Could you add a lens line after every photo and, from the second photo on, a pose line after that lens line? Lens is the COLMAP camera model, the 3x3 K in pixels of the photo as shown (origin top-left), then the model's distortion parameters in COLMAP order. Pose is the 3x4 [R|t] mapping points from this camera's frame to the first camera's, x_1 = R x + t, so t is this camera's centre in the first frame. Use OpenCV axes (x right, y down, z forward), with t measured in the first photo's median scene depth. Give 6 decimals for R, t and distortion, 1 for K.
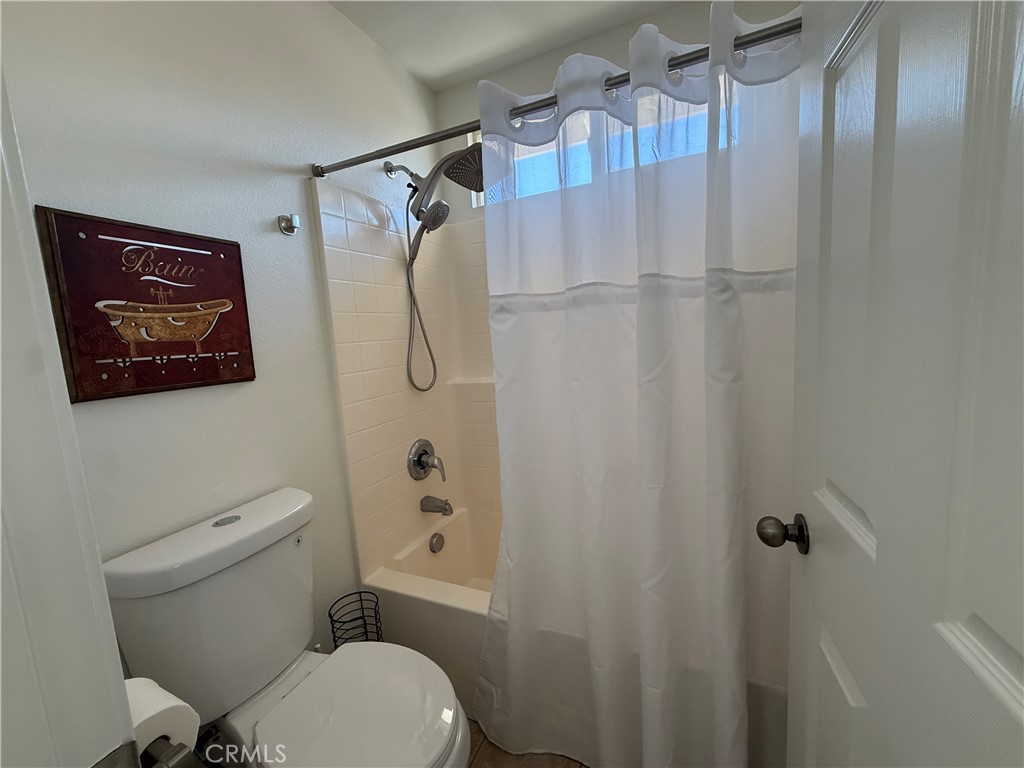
lens RADIAL K [[407.6, 0, 511.3], [0, 407.6, 381.8], [0, 0, 1]] dist [-0.000754, -0.000040]
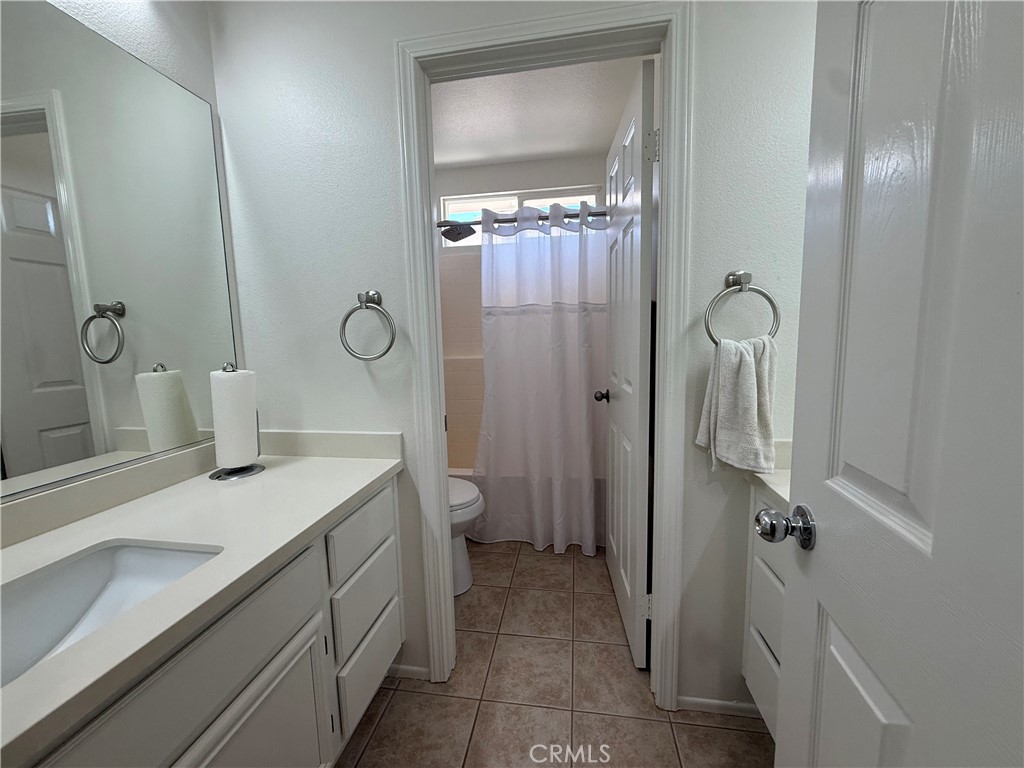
lens RADIAL K [[407.6, 0, 513.4], [0, 407.6, 377.5], [0, 0, 1]] dist [-0.000754, -0.000040]
pose [[0.963296, 0.006306, 0.268366, -0.523204], [-0.002437, 0.999888, -0.014748, 0.204734], [-0.268429, 0.013552, 0.963204, -1.180979]]
